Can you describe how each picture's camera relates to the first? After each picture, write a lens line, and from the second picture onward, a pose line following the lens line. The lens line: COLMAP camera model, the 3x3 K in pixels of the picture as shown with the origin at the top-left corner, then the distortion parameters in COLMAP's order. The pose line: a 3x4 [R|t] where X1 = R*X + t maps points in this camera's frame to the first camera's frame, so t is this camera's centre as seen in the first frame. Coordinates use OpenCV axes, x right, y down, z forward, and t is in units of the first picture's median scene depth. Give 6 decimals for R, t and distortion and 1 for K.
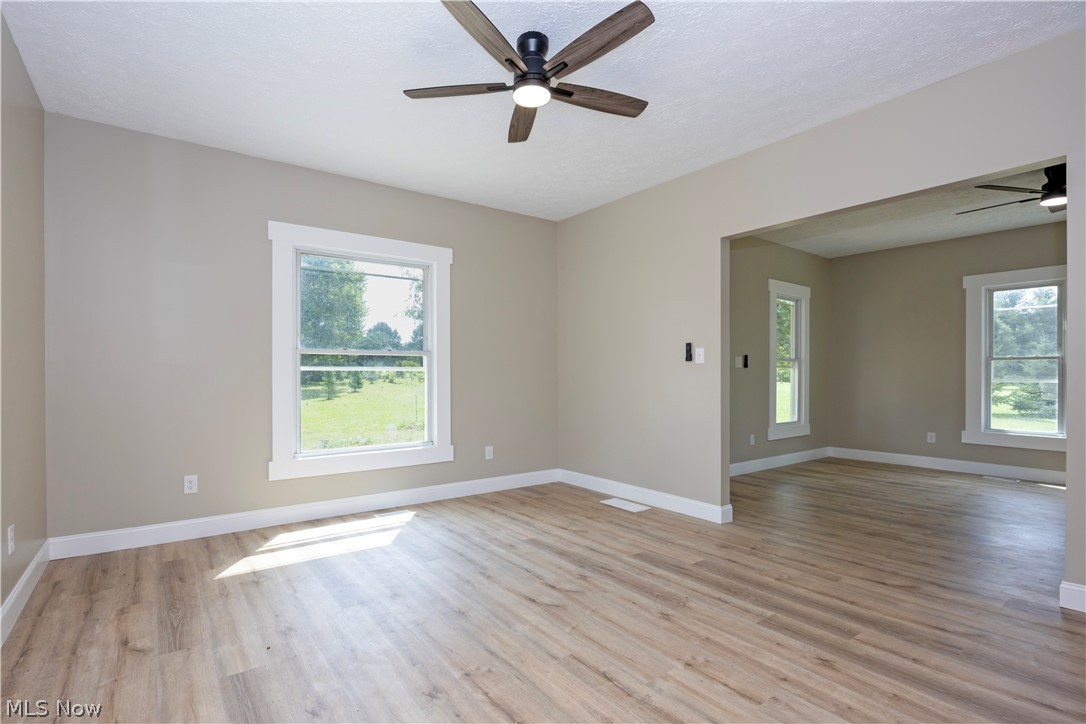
lens RADIAL K [[516.1, 0, 540.9], [0, 516.1, 366.6], [0, 0, 1]] dist [0.002599, 0.000254]
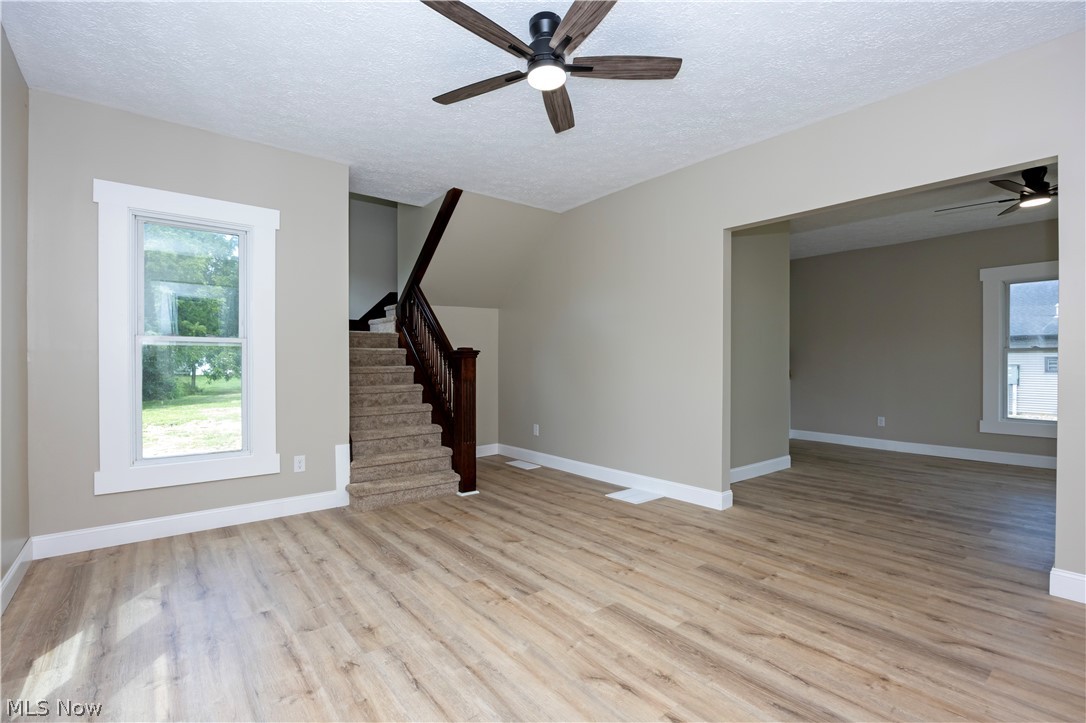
lens RADIAL K [[493.9, 0, 543.0], [0, 493.9, 361.5], [0, 0, 1]] dist [-0.000287, -0.000031]
pose [[0.998144, 0.008775, 0.060256, -0.080307], [-0.009622, 0.999859, 0.013787, 0.002329], [-0.060126, -0.014341, 0.998088, 0.062088]]
